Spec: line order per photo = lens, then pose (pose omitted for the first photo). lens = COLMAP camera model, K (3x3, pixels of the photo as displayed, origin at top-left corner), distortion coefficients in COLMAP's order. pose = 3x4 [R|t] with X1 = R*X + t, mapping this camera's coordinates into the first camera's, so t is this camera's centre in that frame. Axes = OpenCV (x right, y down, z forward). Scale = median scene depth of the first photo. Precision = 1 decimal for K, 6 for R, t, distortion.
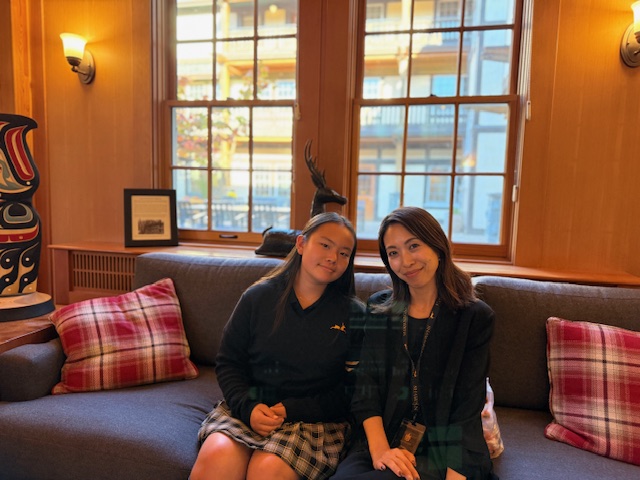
lens RADIAL K [[456.4, 0, 320.0], [0, 456.4, 240.0], [0, 0, 1]] dist [0.012214, -0.000388]
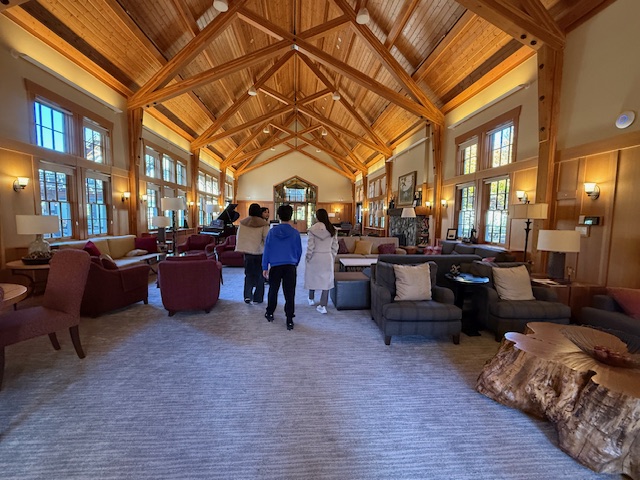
lens RADIAL K [[276.0, 0, 320.0], [0, 276.0, 240.0], [0, 0, 1]] dist [0.000381, 0.000104]
pose [[0.317241, 0.057615, -0.946593, 2.446555], [-0.107165, 0.993937, 0.024581, 0.112642], [0.942271, 0.093643, 0.321492, -1.591369]]
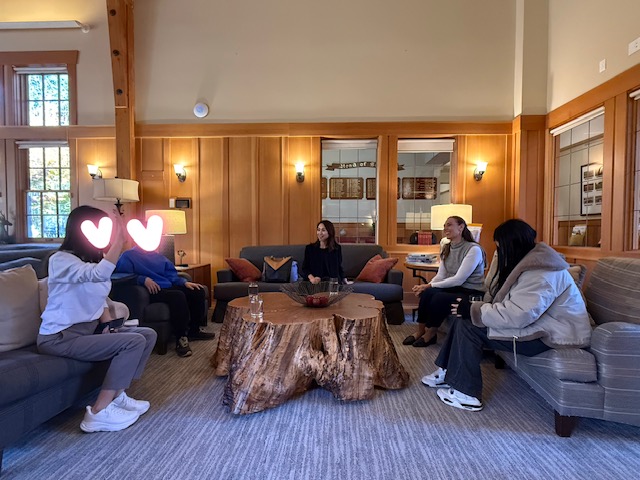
lens RADIAL K [[320.8, 0, 320.0], [0, 320.8, 240.0], [0, 0, 1]] dist [0.001669, 0.000109]
pose [[0.979949, -0.026593, 0.197467, 1.704605], [0.042744, 0.996038, -0.077987, 0.280519], [-0.194611, 0.084864, 0.977203, -1.508101]]
